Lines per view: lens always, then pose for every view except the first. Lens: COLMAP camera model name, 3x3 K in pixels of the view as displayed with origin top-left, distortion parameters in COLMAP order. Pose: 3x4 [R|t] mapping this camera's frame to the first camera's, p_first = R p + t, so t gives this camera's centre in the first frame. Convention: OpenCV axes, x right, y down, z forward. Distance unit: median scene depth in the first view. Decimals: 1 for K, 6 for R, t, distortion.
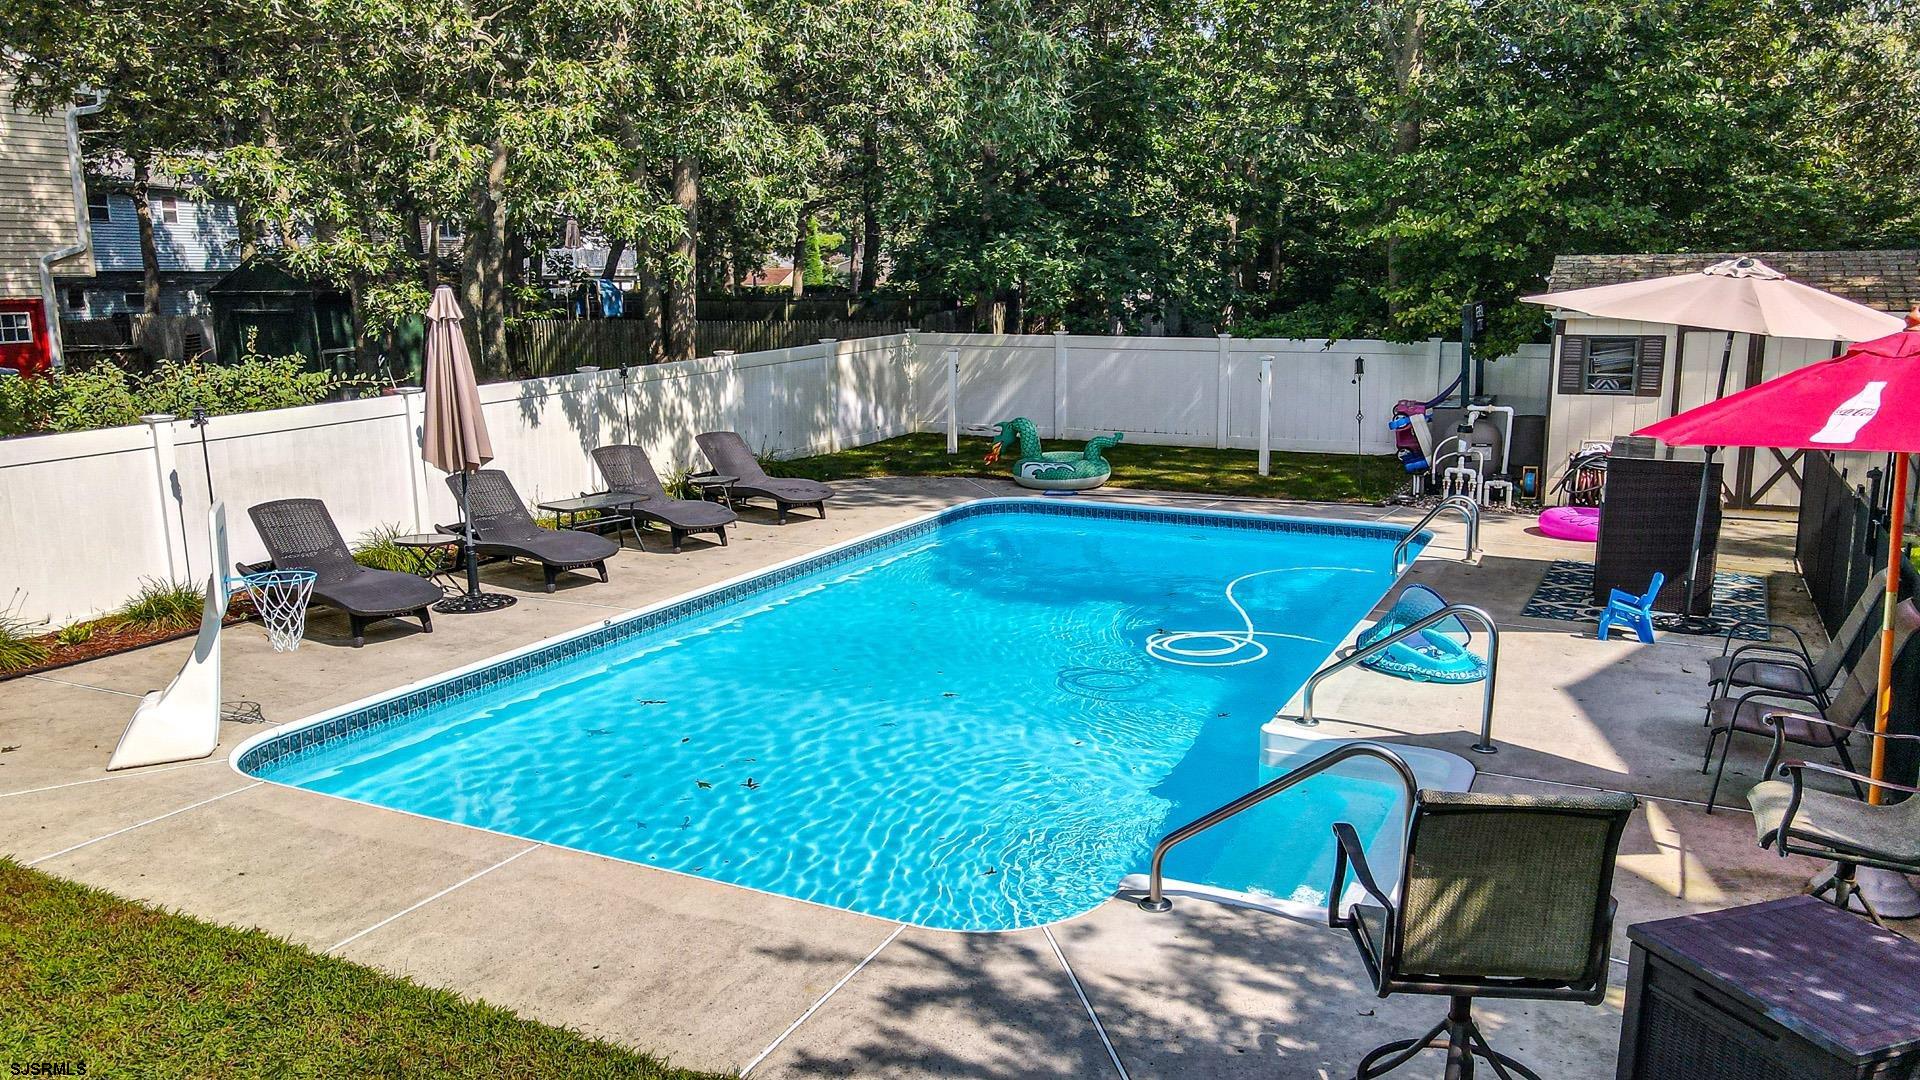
lens RADIAL K [[1419.7, 0, 943.5], [0, 1419.7, 540.2], [0, 0, 1]] dist [0.009266, 0.015843]
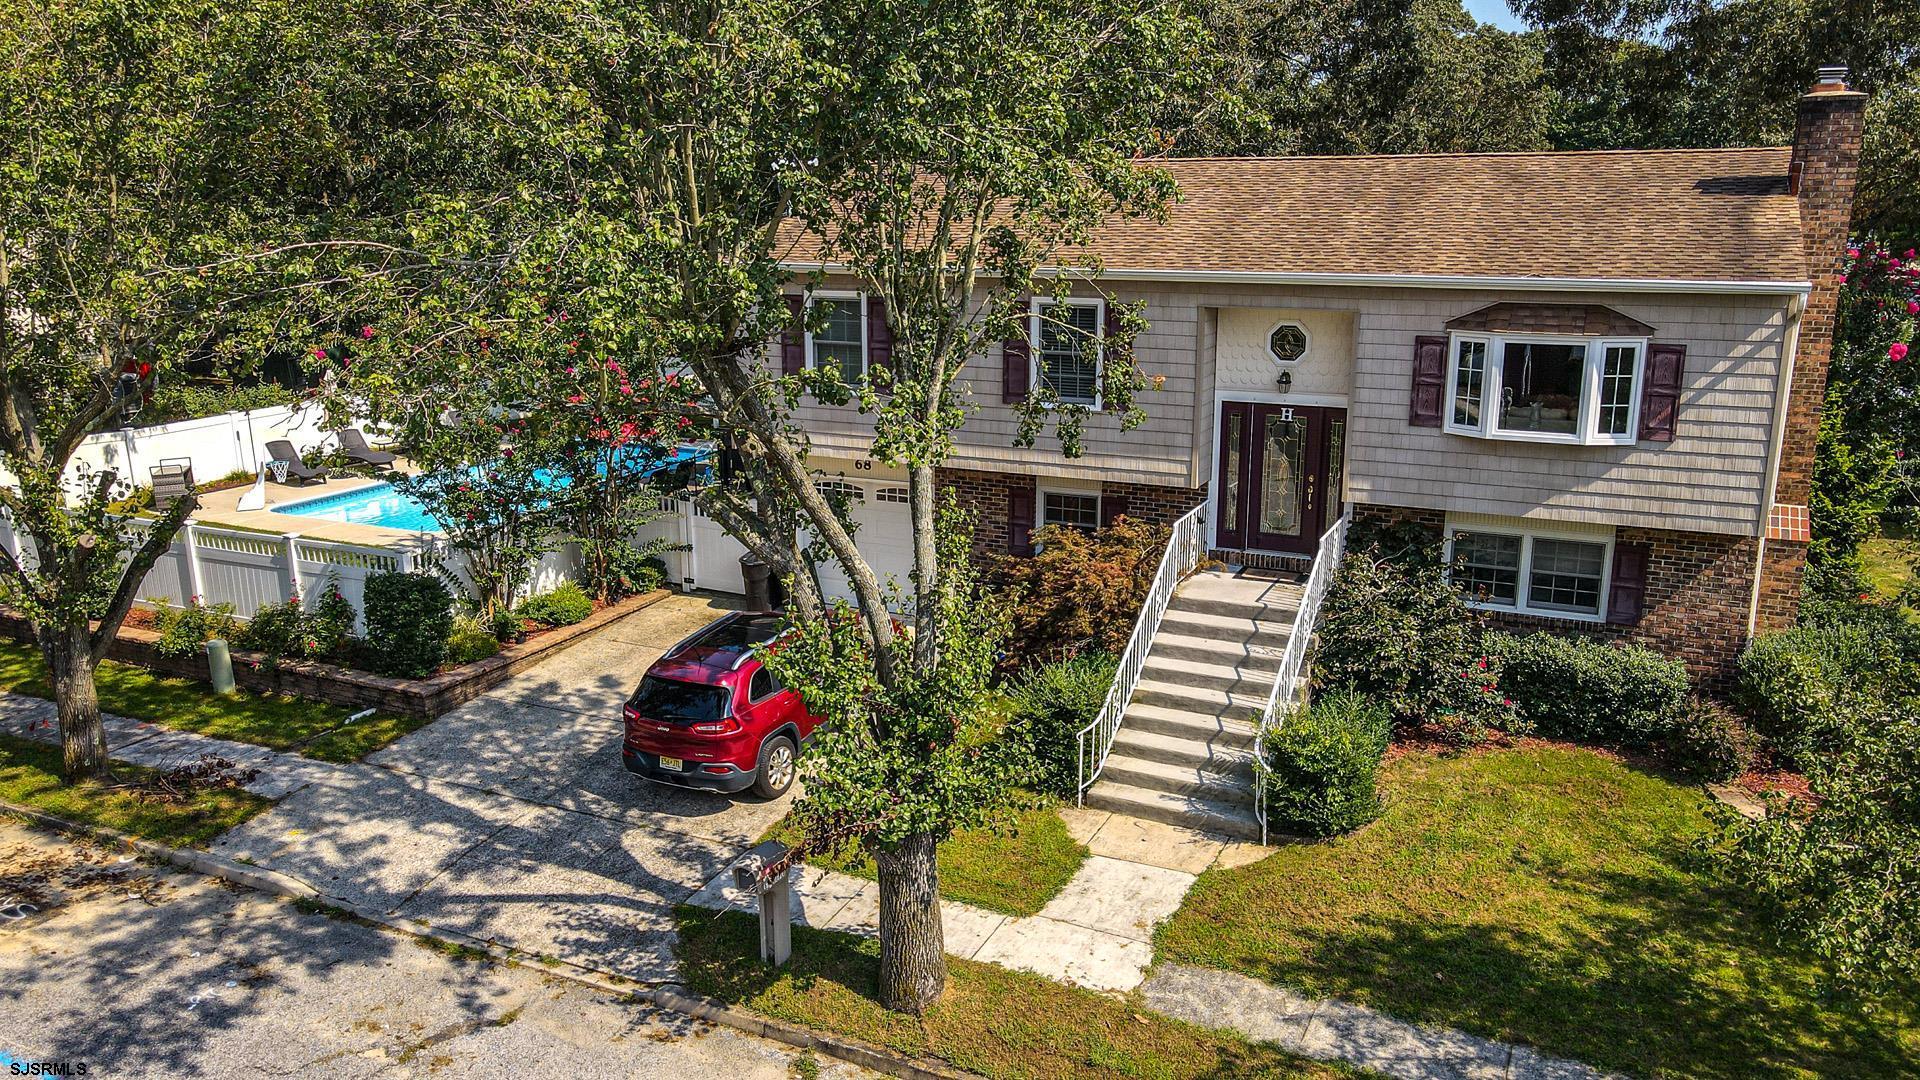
lens RADIAL K [[1419.7, 0, 965.5], [0, 1419.7, 546.4], [0, 0, 1]] dist [0.009266, 0.015843]
pose [[0.999623, -0.000051, 0.027452, 0.645037], [-0.001528, 0.998346, 0.057477, 0.013683], [-0.027409, -0.057497, 0.997969, -1.458543]]
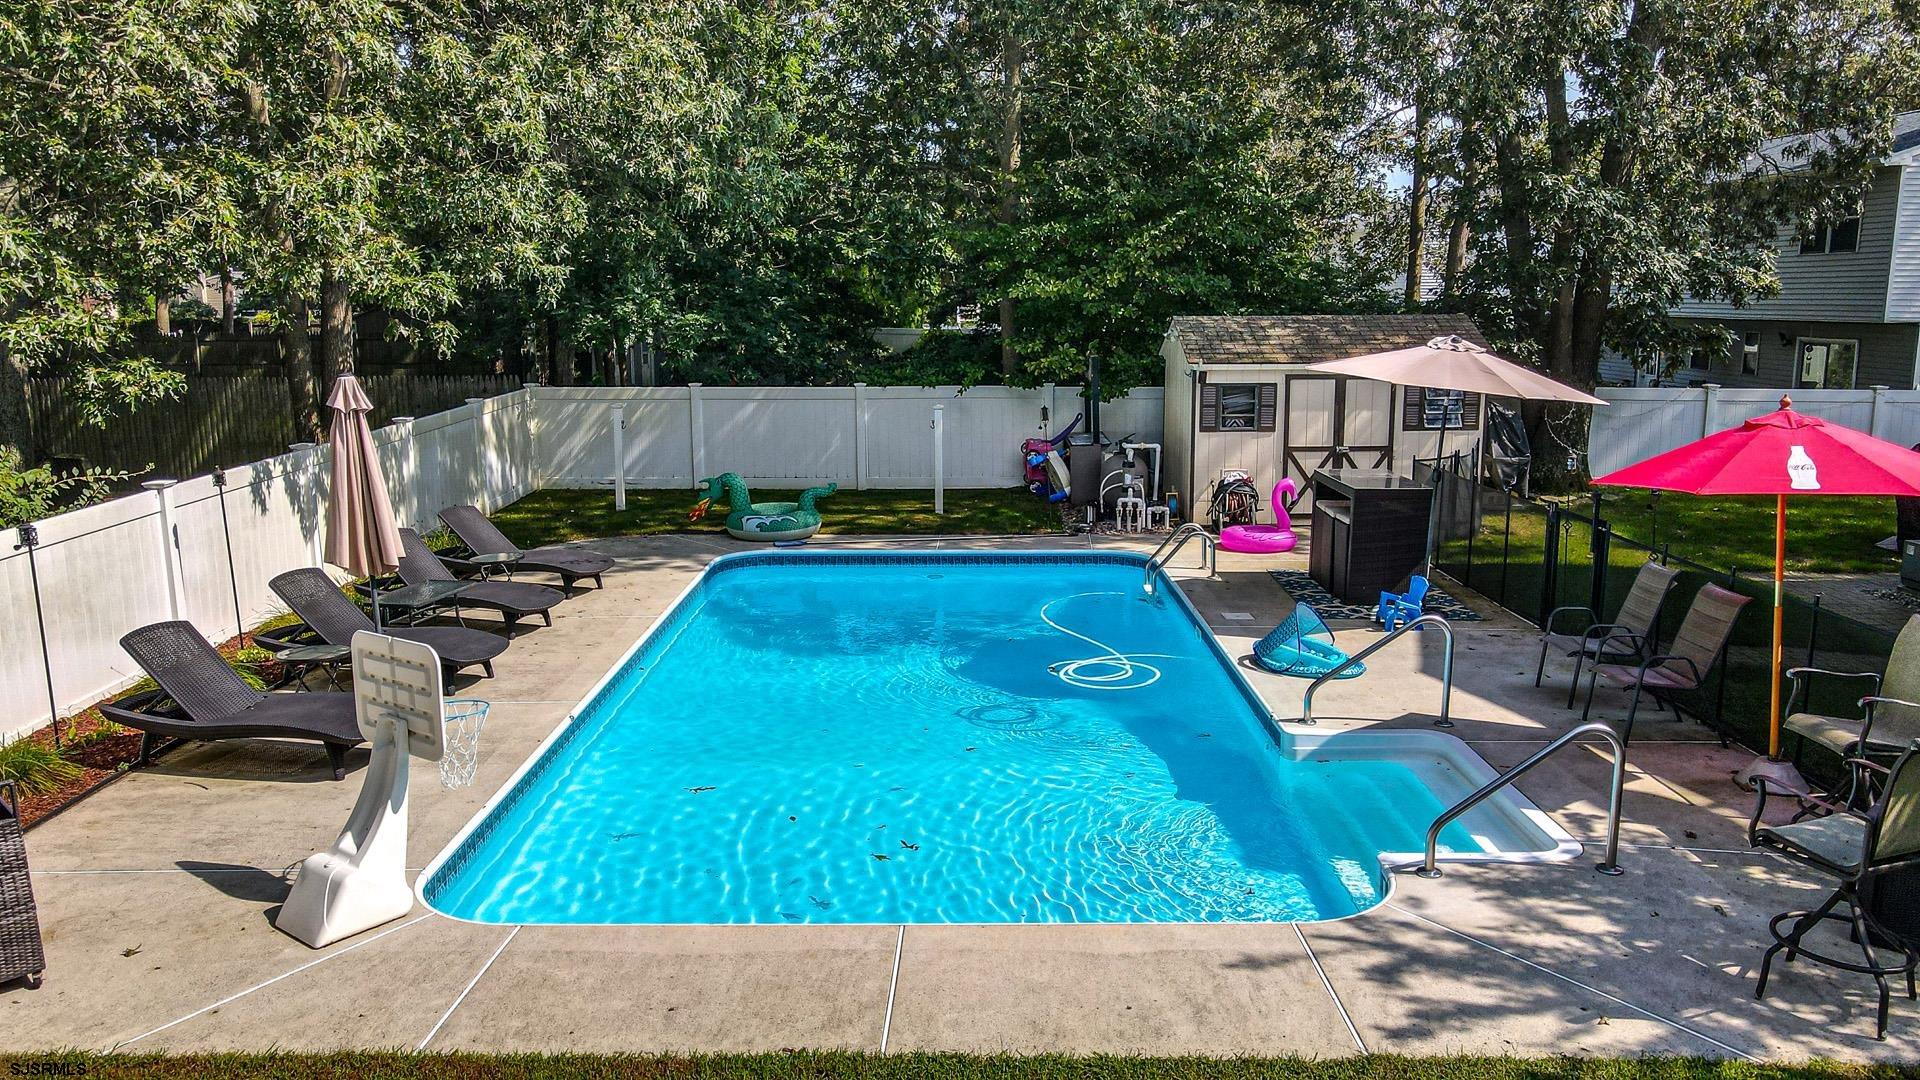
lens RADIAL K [[1419.7, 0, 954.6], [0, 1419.7, 544.9], [0, 0, 1]] dist [0.009266, 0.015843]
pose [[0.897230, -0.074693, 0.435200, -0.293467], [0.080958, 0.996709, 0.004157, -0.029887], [-0.434078, 0.031503, 0.900324, 0.008129]]
